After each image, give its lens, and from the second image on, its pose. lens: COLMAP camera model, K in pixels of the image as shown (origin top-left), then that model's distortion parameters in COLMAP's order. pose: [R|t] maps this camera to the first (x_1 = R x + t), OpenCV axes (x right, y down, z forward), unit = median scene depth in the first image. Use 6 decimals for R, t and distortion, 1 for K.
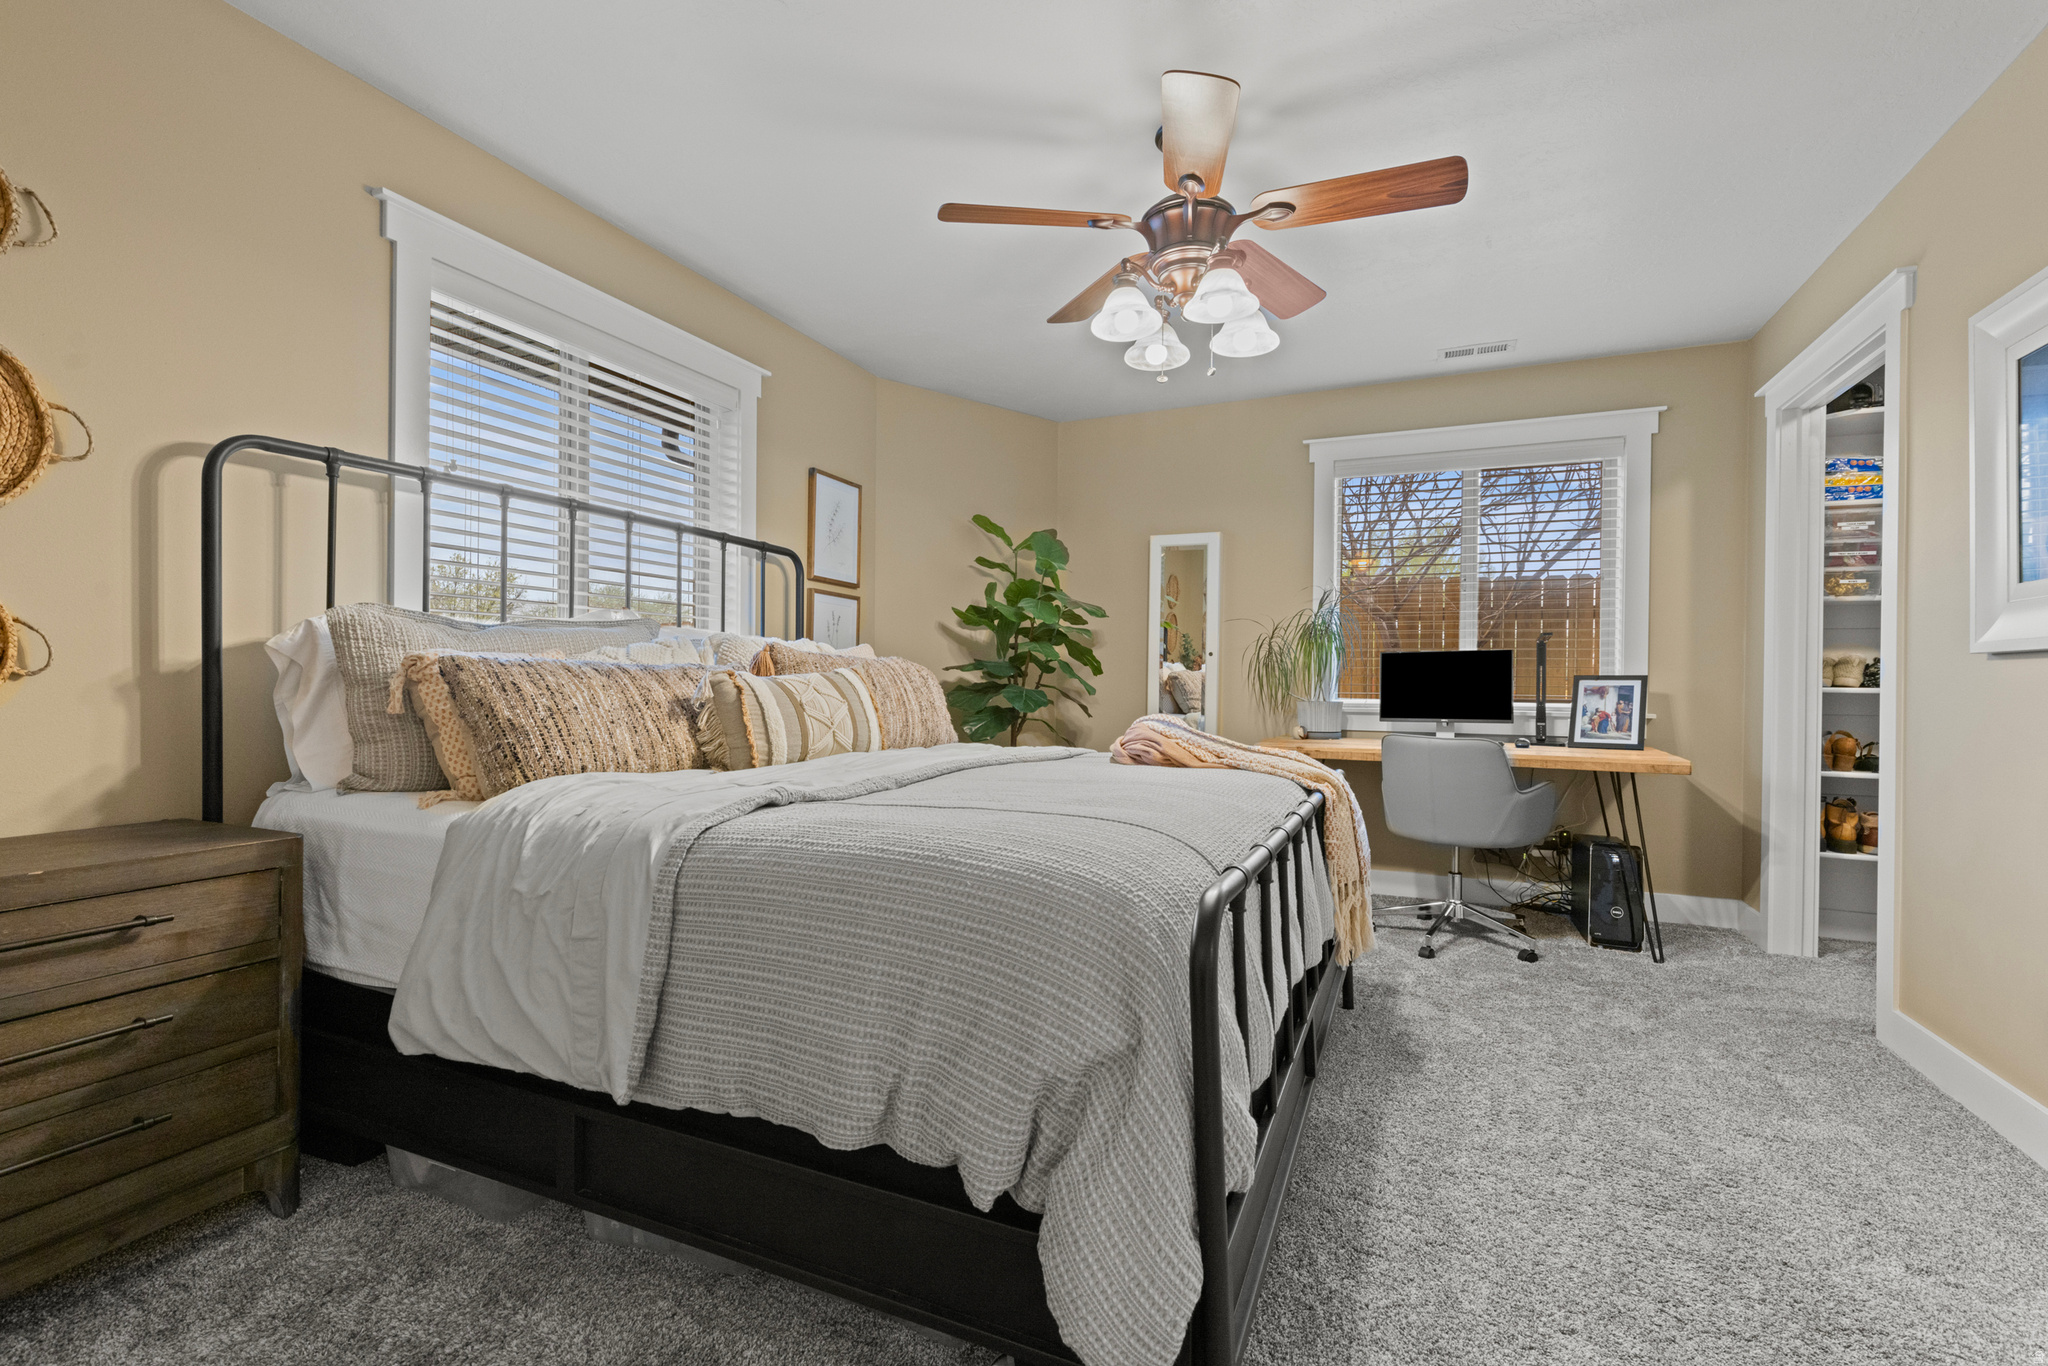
lens RADIAL K [[933.9, 0, 1011.0], [0, 933.9, 682.7], [0, 0, 1]] dist [0.002873, -0.000096]
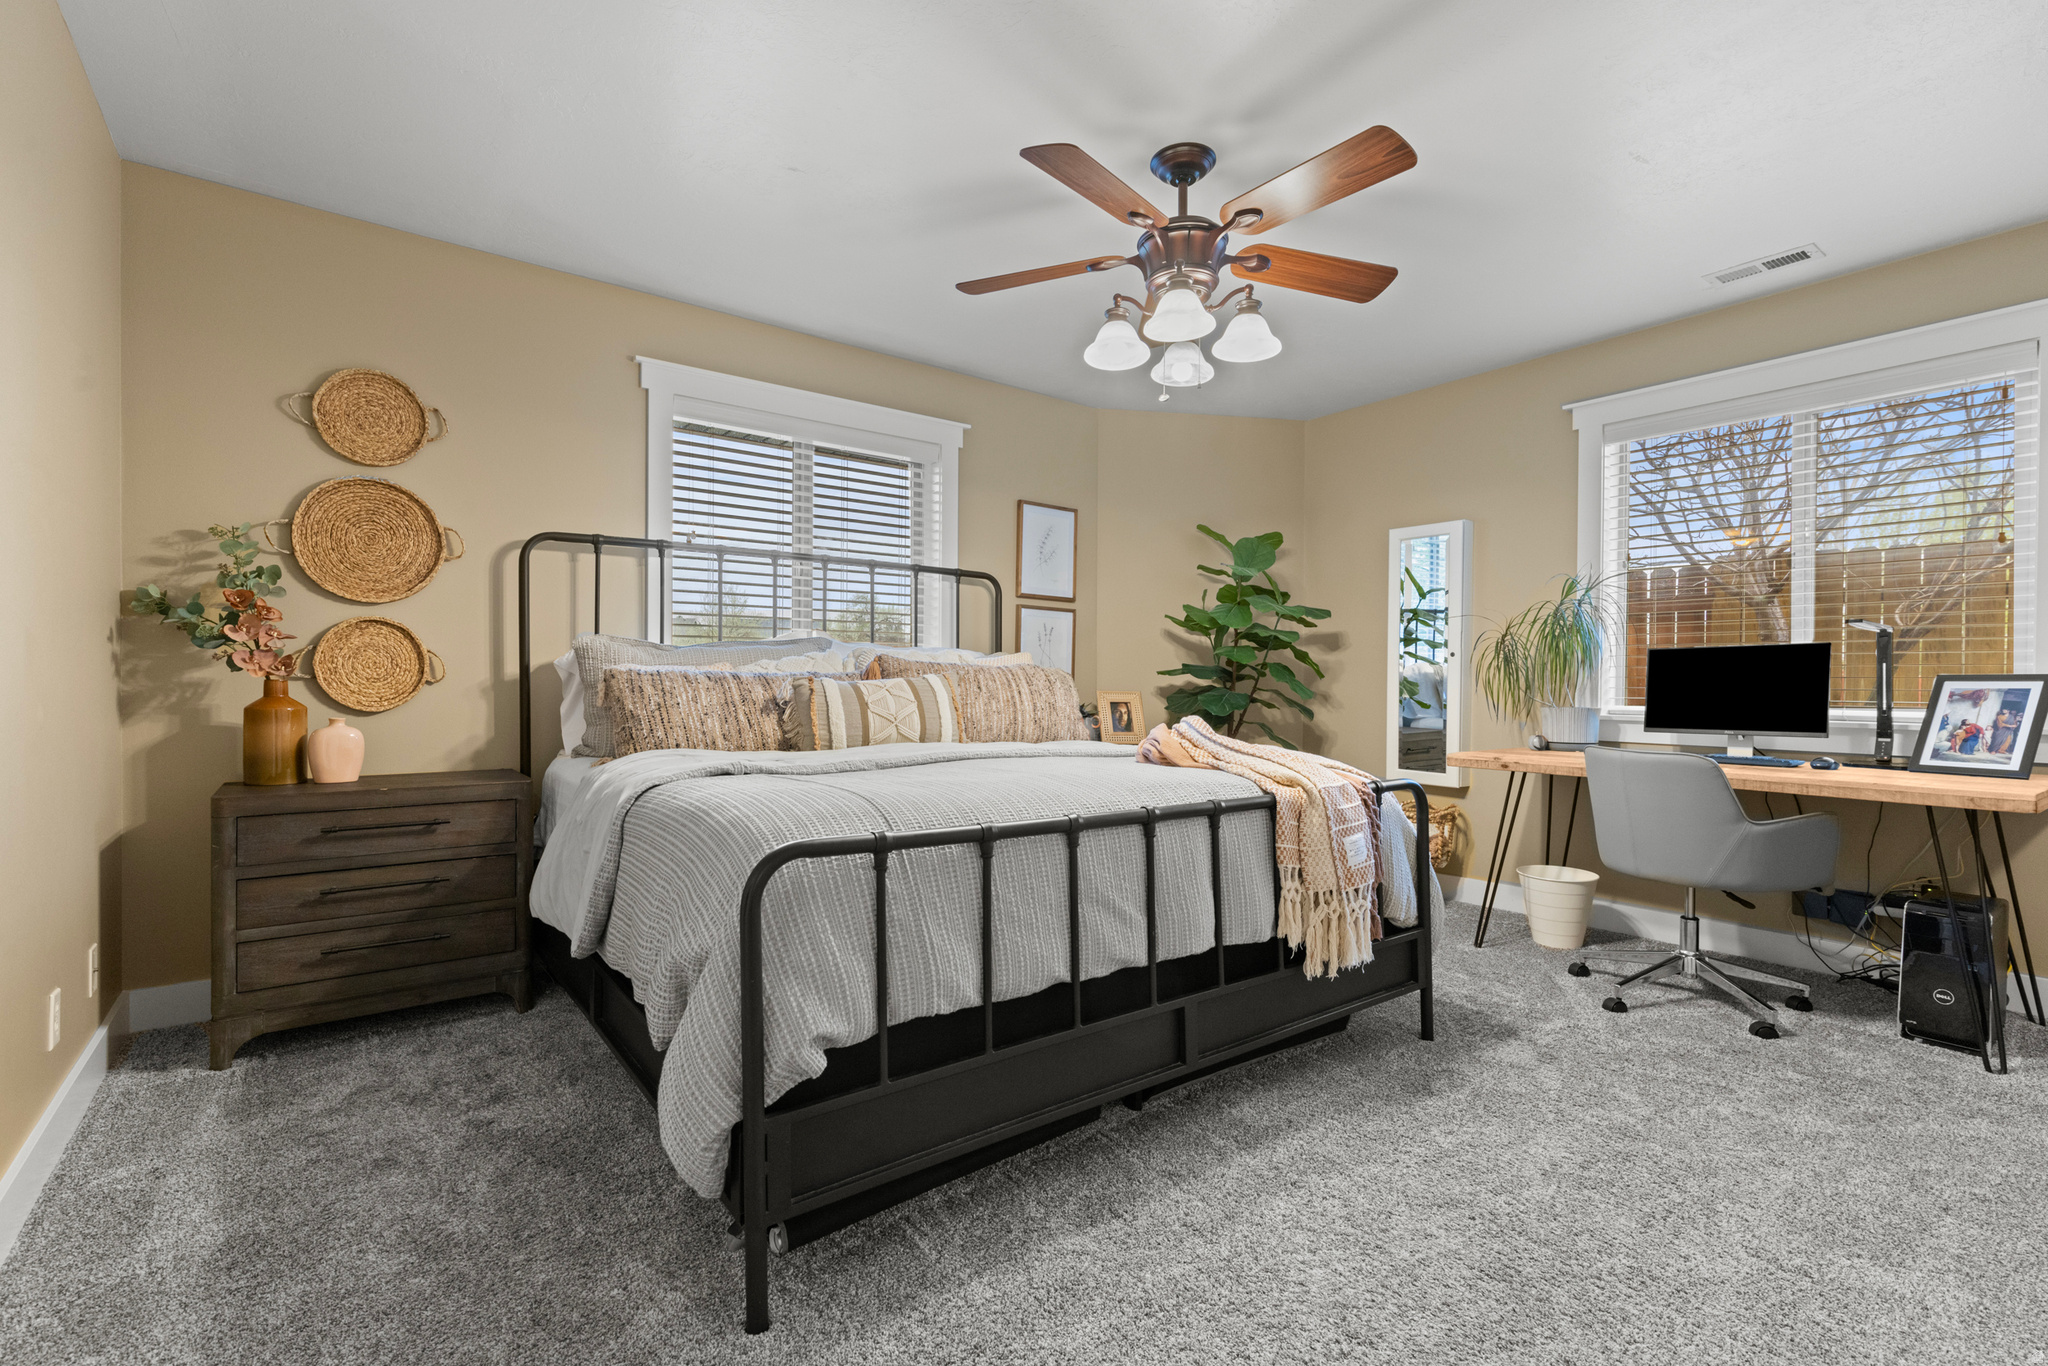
lens RADIAL K [[920.4, 0, 1011.4], [0, 920.4, 684.5], [0, 0, 1]] dist [0.003105, -0.000381]
pose [[0.872400, -0.002852, -0.488785, 0.432145], [0.001016, 0.999991, -0.004022, 0.002427], [0.488792, 0.003012, 0.872395, 0.007881]]
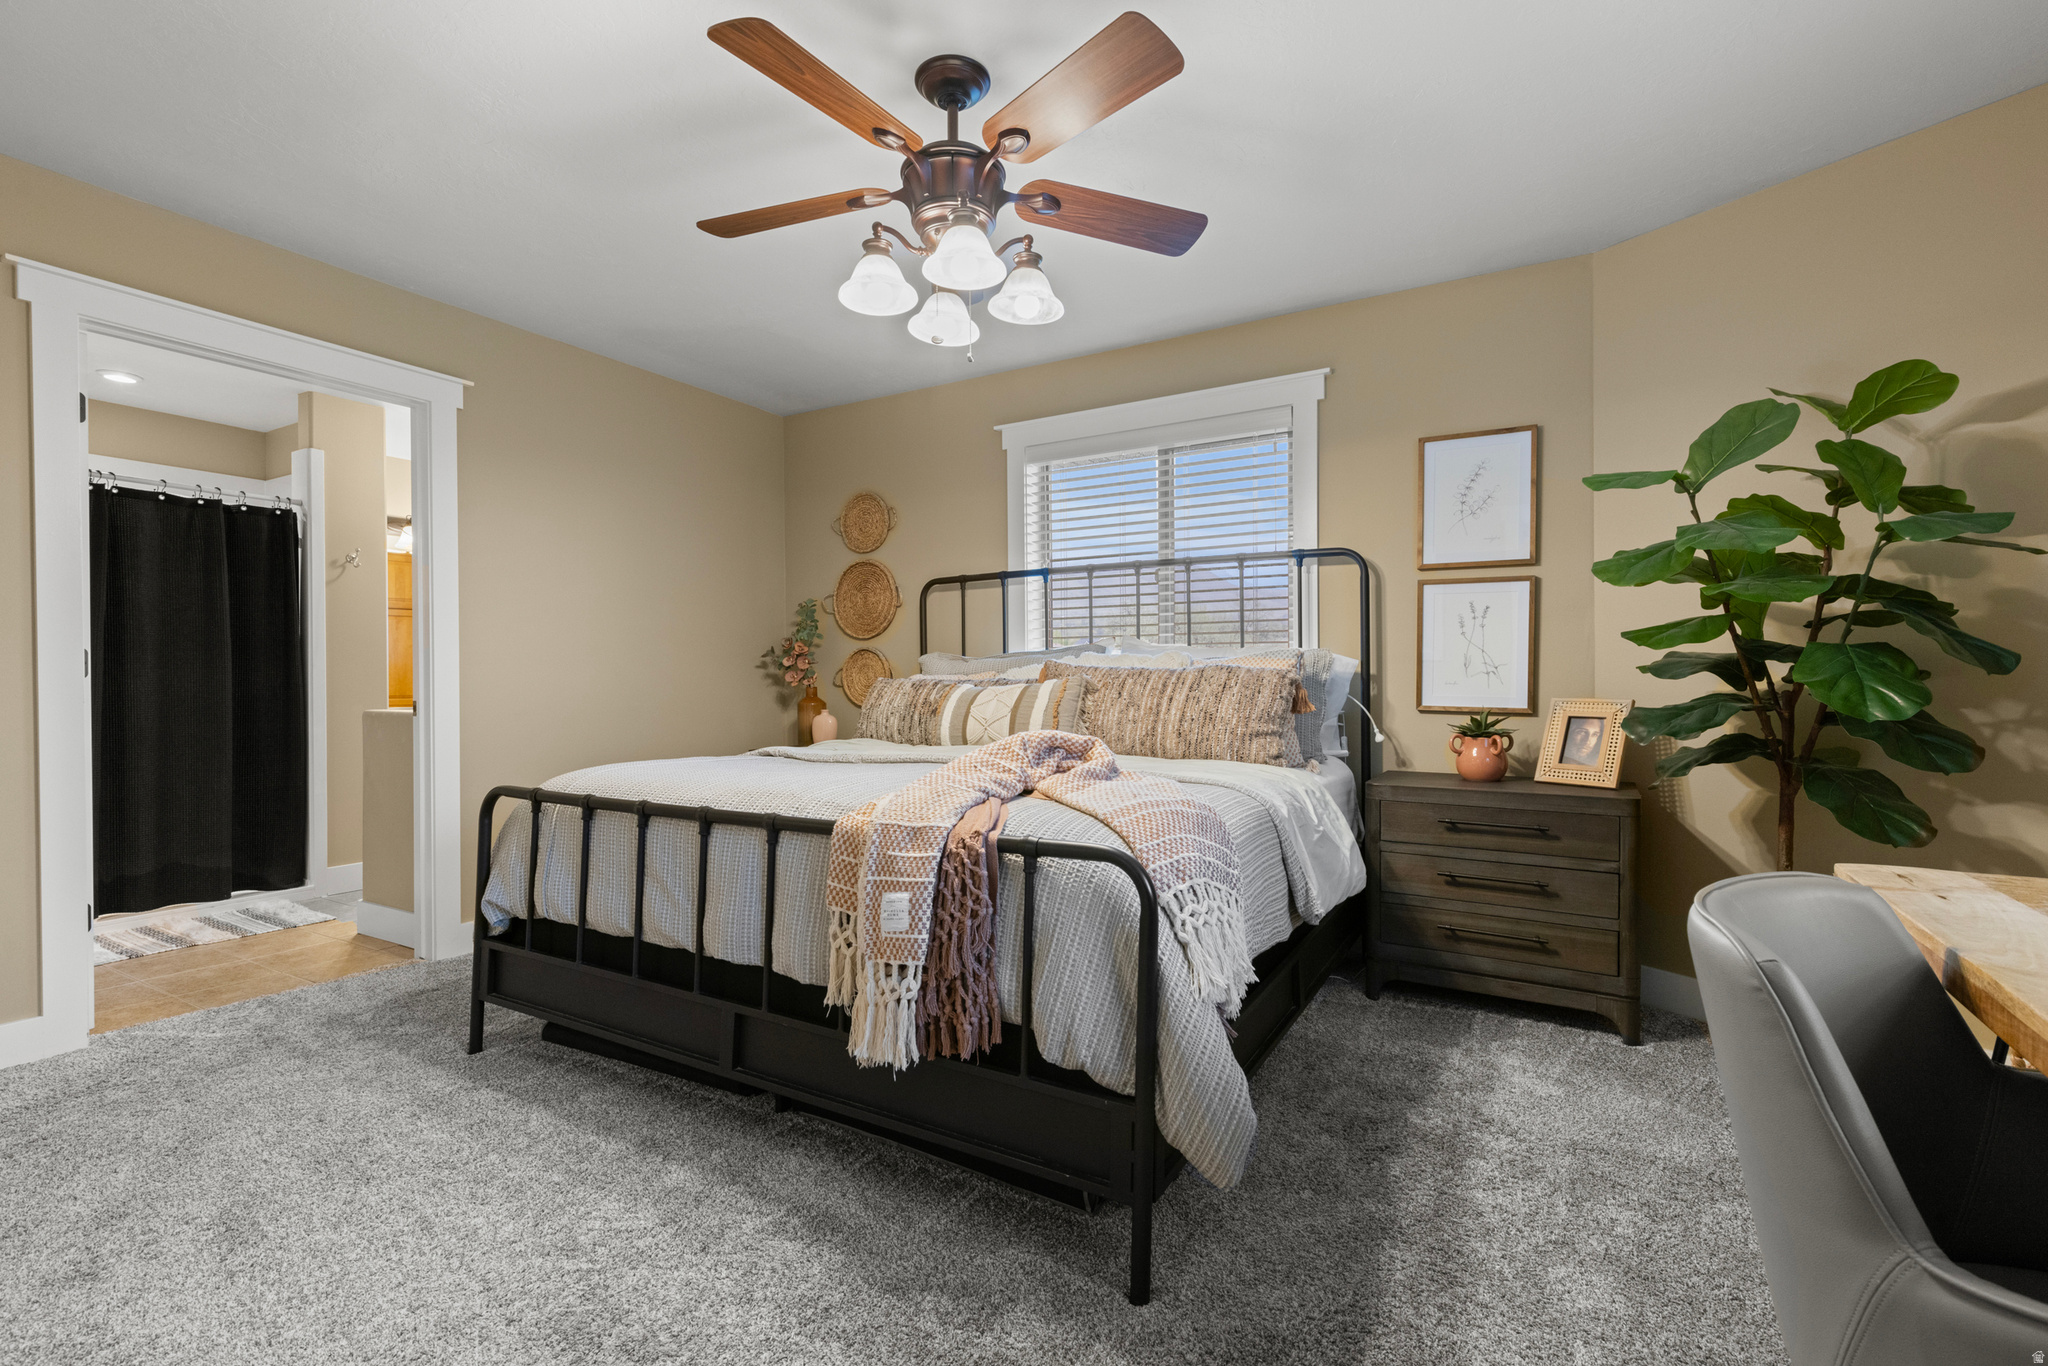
lens RADIAL K [[920.4, 0, 1011.4], [0, 920.4, 684.5], [0, 0, 1]] dist [0.003105, -0.000381]
pose [[-0.124879, -0.007858, -0.992141, 0.864701], [-0.000059, 0.999969, -0.007913, 0.000084], [0.992172, -0.000929, -0.124875, 0.956255]]
